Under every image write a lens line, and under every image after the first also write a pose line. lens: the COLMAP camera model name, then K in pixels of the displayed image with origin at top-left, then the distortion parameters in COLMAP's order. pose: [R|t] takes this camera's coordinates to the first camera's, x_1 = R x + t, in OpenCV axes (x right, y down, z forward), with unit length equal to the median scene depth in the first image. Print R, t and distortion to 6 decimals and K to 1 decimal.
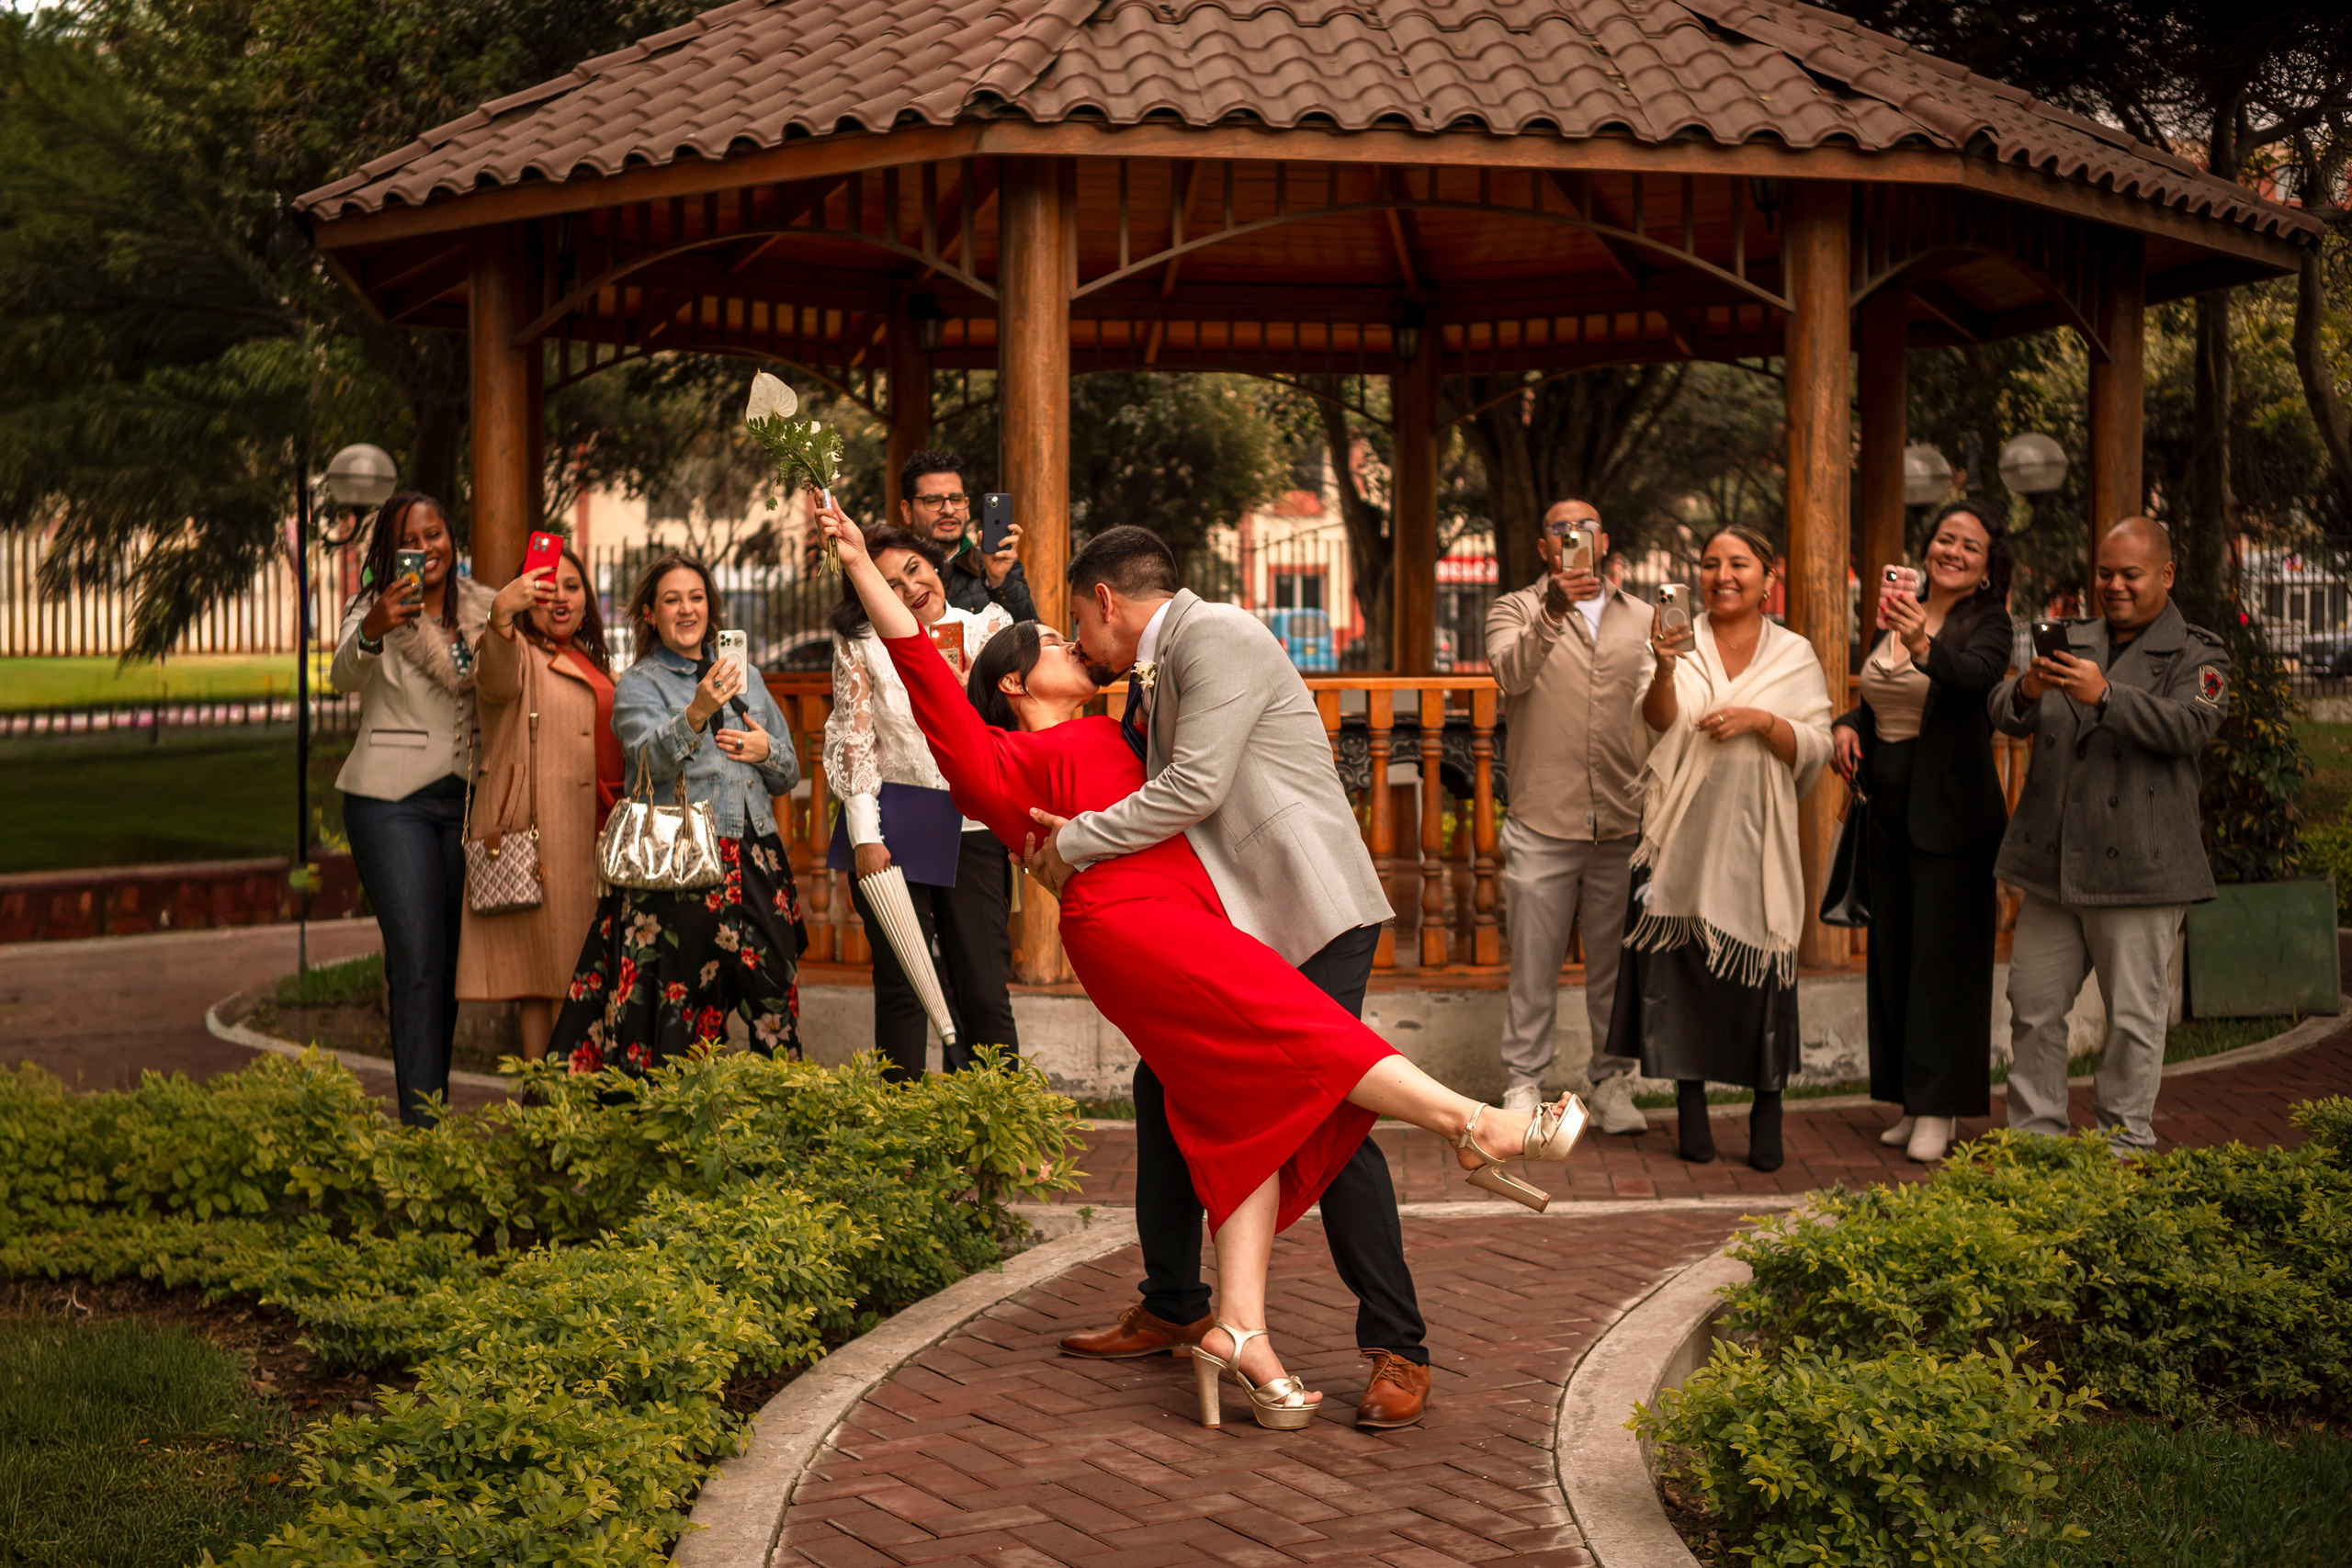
lens RADIAL K [[3555.6, 0, 1176.0], [0, 3555.6, 784.0], [0, 0, 1]] dist [-0.007747, 0.107998]
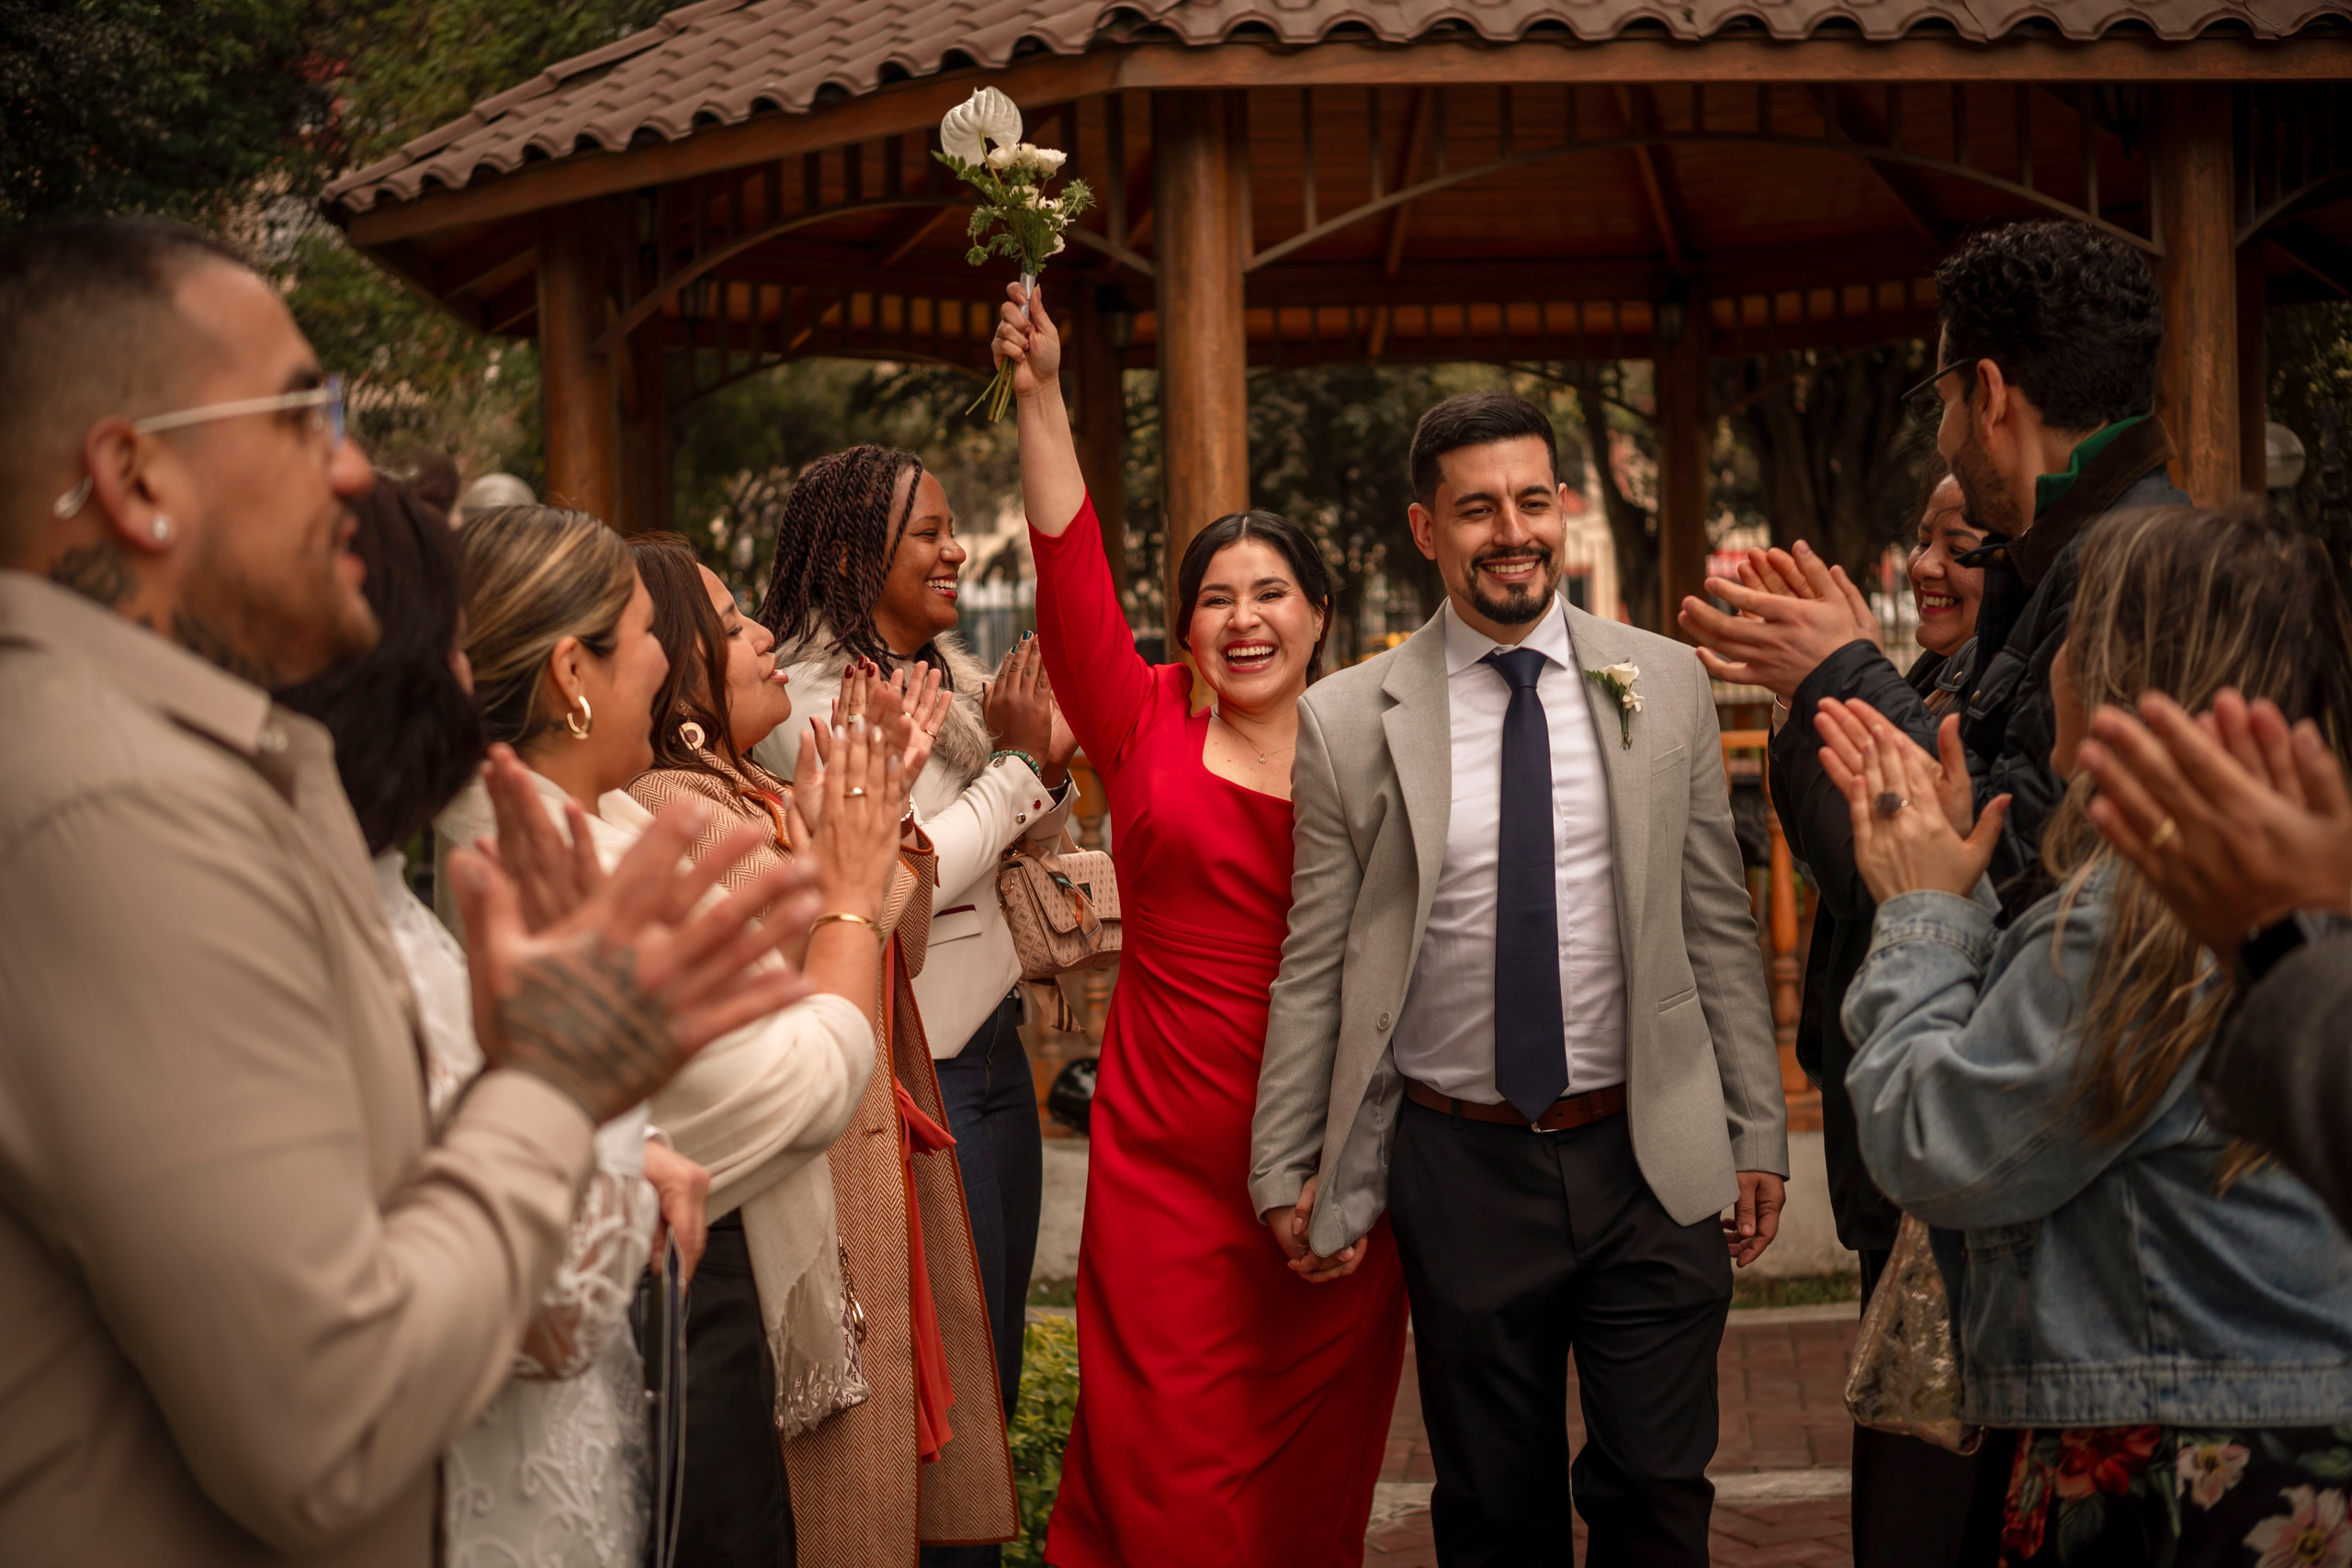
lens RADIAL K [[3485.6, 0, 1206.1], [0, 3485.6, 783.7], [0, 0, 1]] dist [-0.006598, 0.047621]
pose [[0.997226, -0.024458, -0.070302, 0.013827], [0.024504, 0.999700, -0.000205, -0.021350], [0.070286, -0.001518, 0.997526, 0.217412]]
